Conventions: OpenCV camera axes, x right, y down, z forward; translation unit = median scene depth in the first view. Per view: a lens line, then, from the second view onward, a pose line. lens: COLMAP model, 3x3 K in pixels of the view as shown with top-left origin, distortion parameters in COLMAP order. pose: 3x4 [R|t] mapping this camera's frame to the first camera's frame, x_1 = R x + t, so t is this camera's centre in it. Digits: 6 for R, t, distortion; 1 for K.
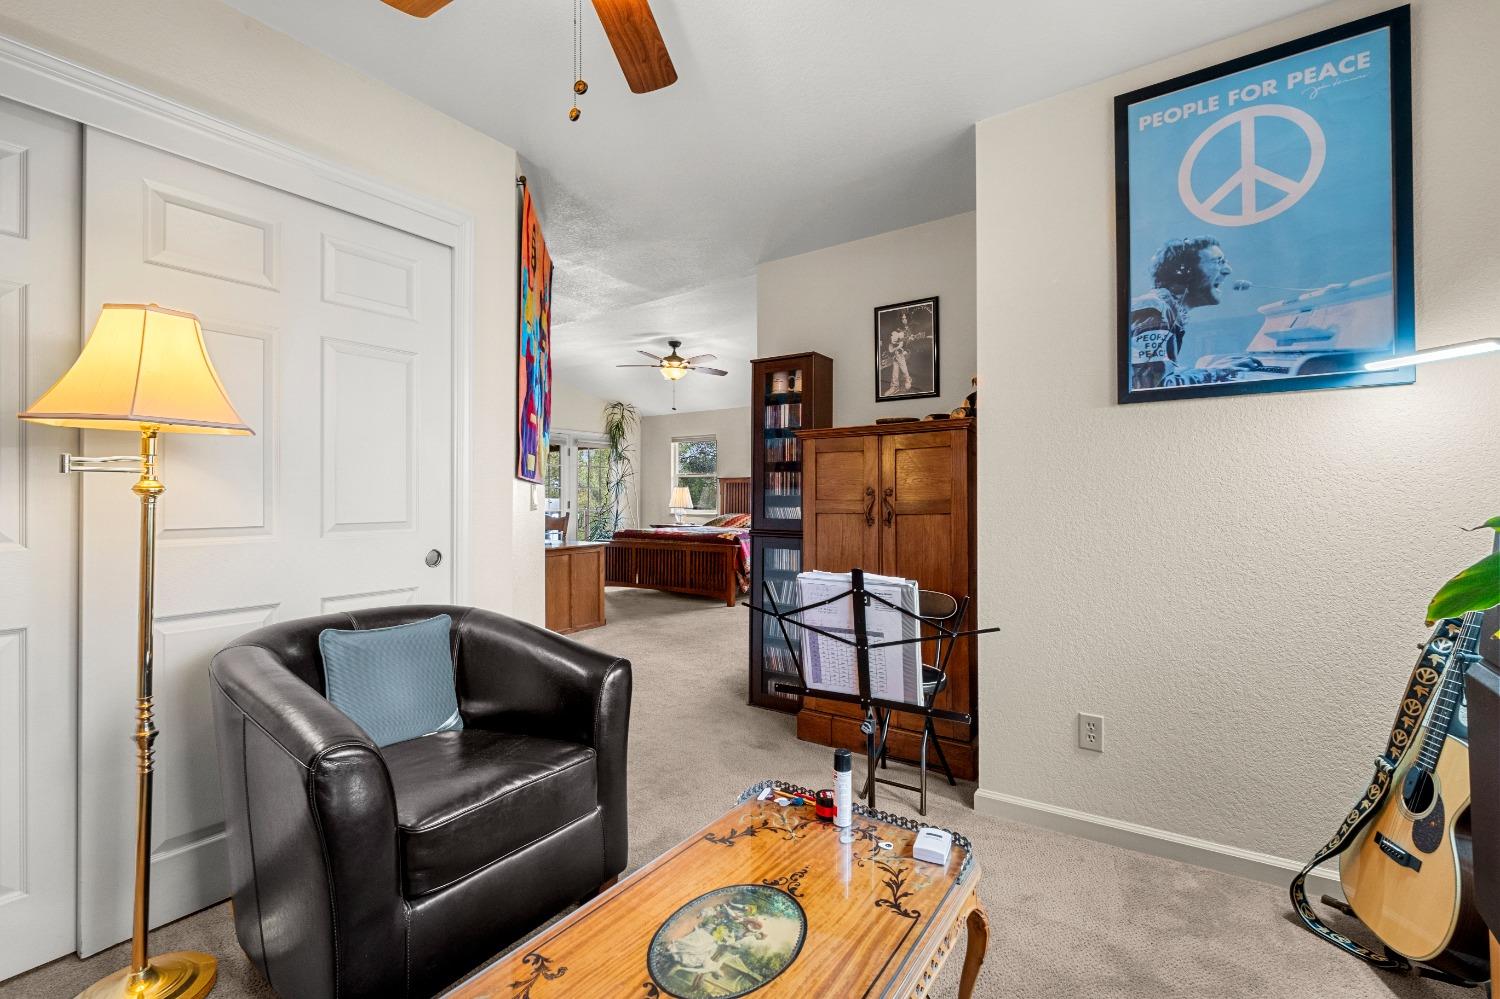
lens RADIAL K [[656.5, 0, 748.9], [0, 656.5, 507.0], [0, 0, 1]] dist [0.000498, 0.000045]
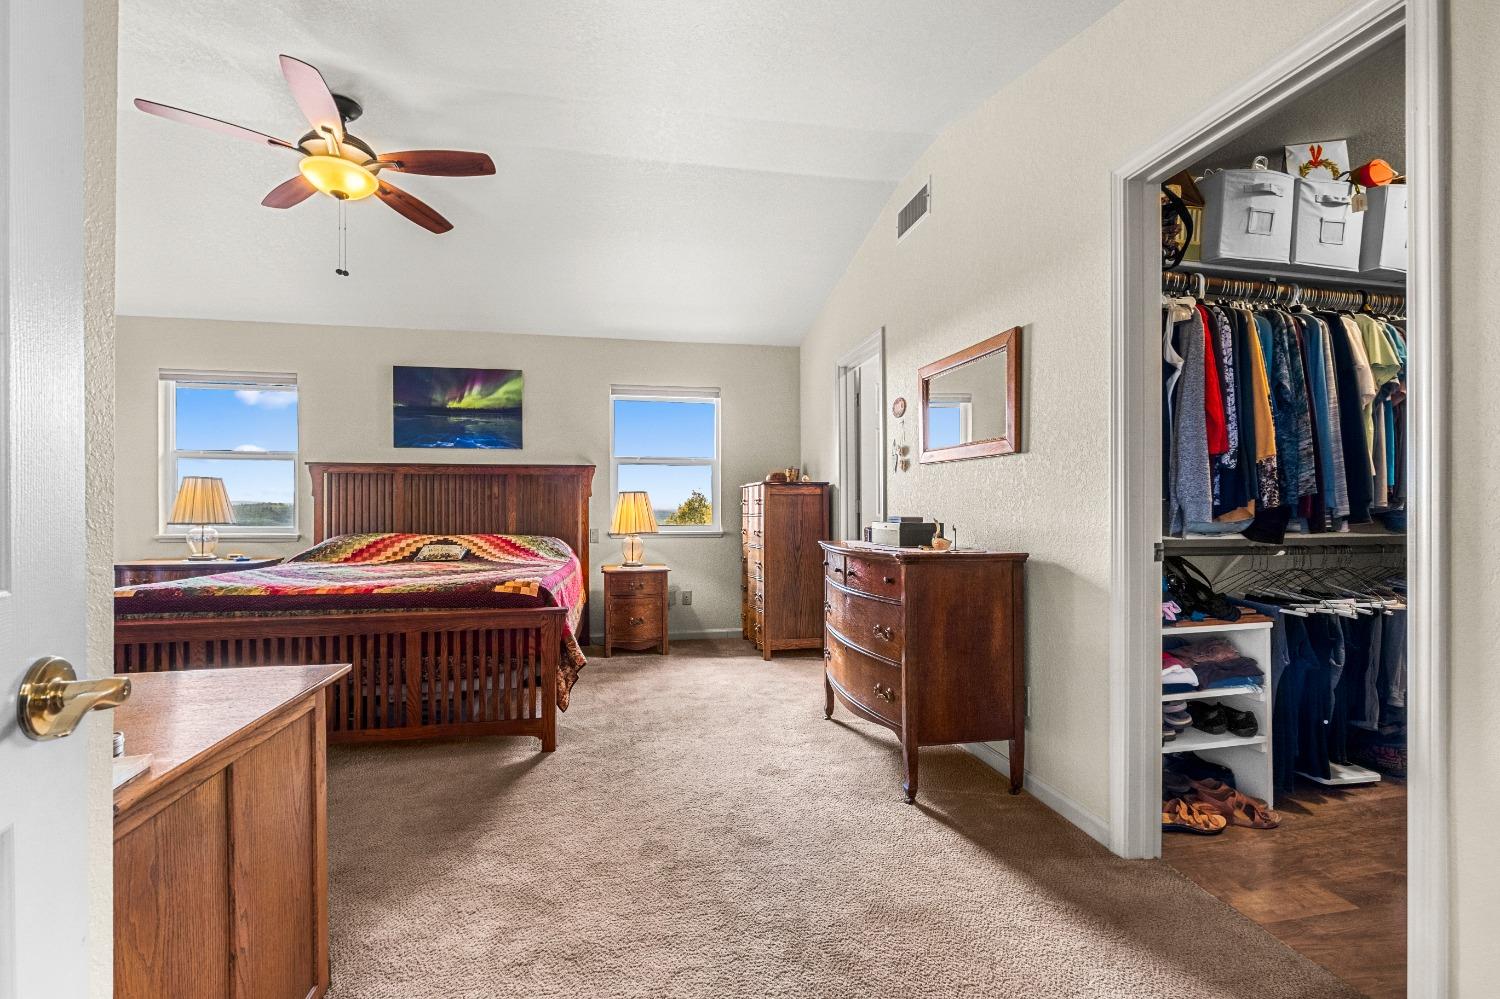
lens RADIAL K [[656.5, 0, 748.9], [0, 656.5, 507.0], [0, 0, 1]] dist [0.000498, 0.000045]
pose [[0.686693, 0.001126, 0.726947, -0.242509], [0.006759, 0.999946, -0.007933, -0.005042], [-0.726916, 0.010361, 0.686648, 0.577925]]
